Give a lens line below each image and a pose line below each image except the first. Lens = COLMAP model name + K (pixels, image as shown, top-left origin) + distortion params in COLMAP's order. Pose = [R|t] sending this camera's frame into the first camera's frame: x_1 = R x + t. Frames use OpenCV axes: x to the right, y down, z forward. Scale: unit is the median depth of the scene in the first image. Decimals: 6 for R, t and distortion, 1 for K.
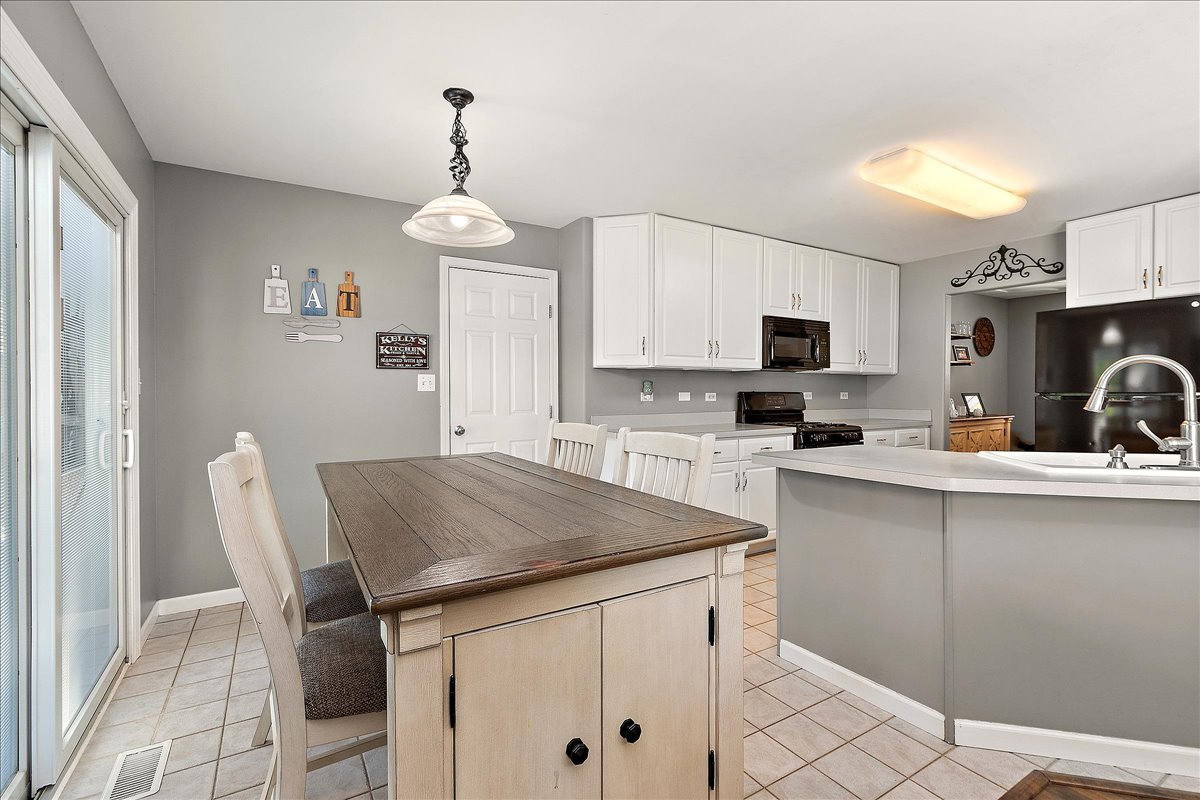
lens RADIAL K [[541.3, 0, 605.4], [0, 541.3, 397.9], [0, 0, 1]] dist [-0.000399, 0.000766]
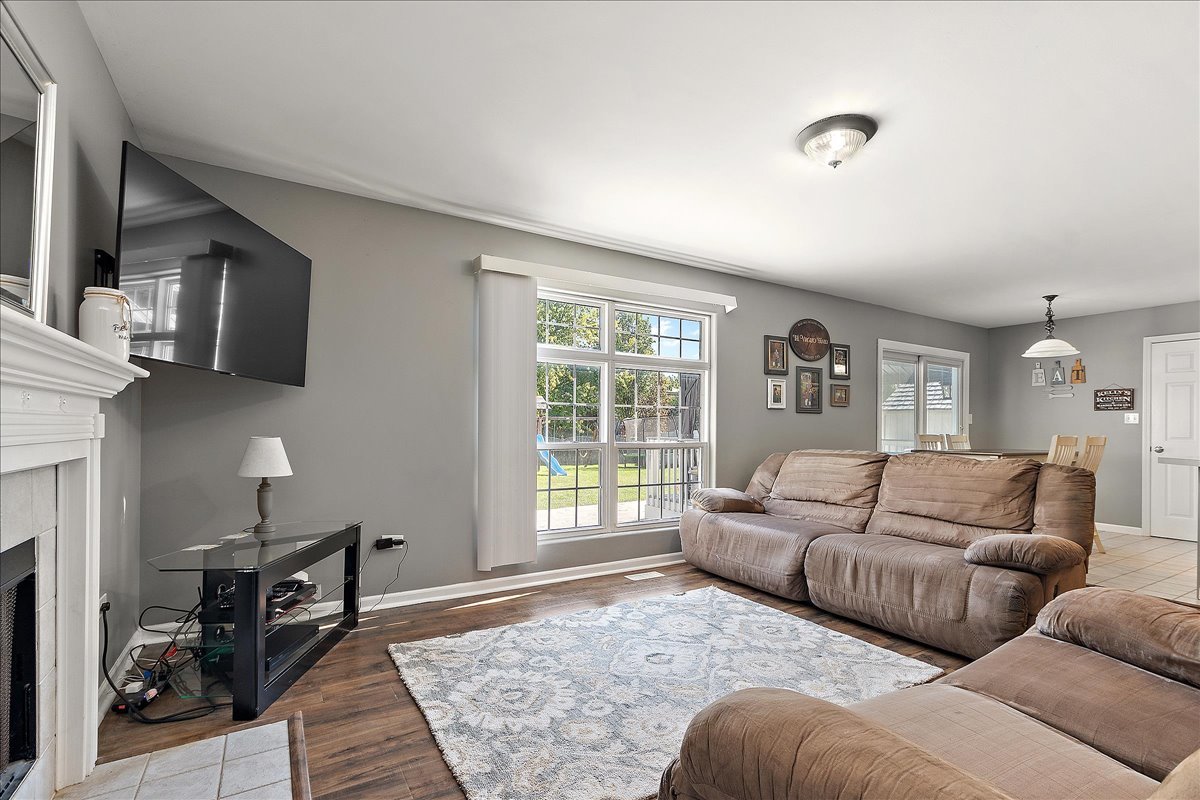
lens RADIAL K [[541.3, 0, 606.3], [0, 541.3, 444.3], [0, 0, 1]] dist [-0.000399, 0.000766]
pose [[-0.001442, 0.030233, -0.999542, 1.156630], [-0.016073, 0.999413, 0.030252, 0.023136], [0.999870, 0.016109, -0.000955, -0.499154]]
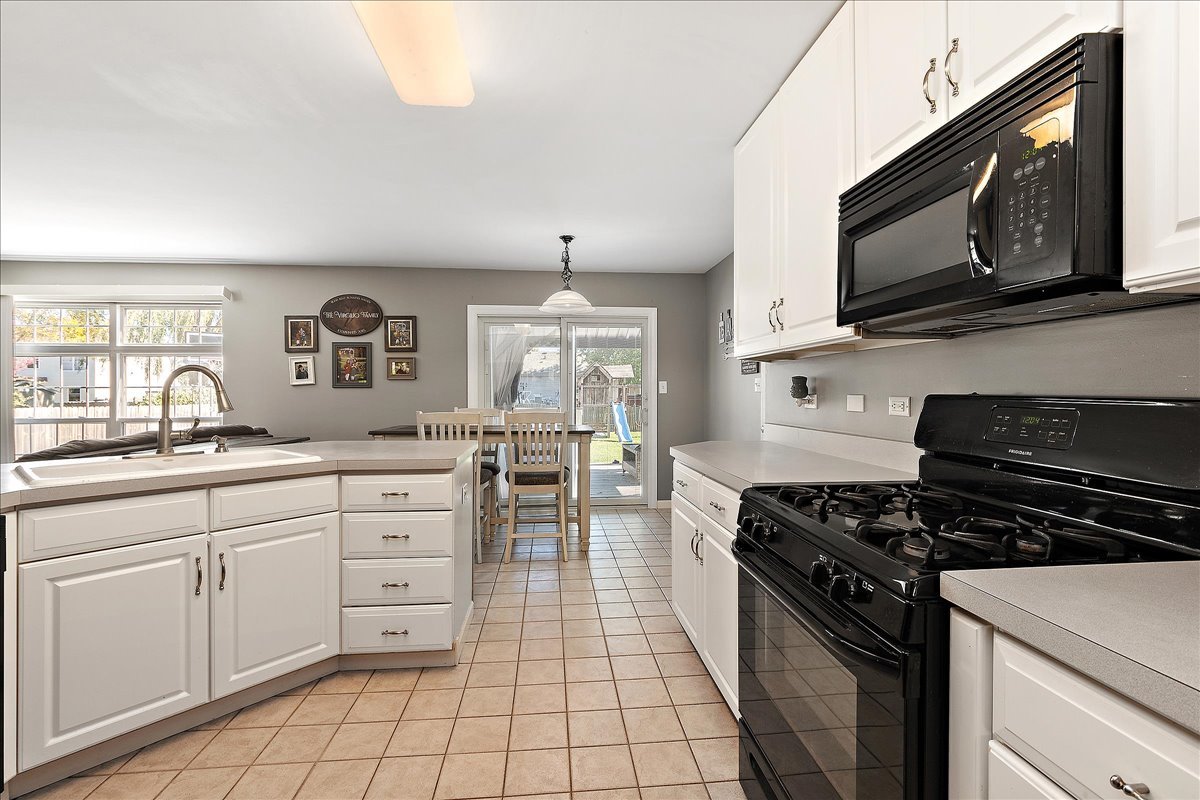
lens RADIAL K [[513.4, 0, 603.0], [0, 513.4, 401.6], [0, 0, 1]] dist [0.003318, 0.000040]
pose [[-0.445780, 0.016547, -0.894989, 0.704533], [-0.004432, 0.999776, 0.020691, -0.014347], [0.895131, 0.013190, -0.445607, 1.061765]]
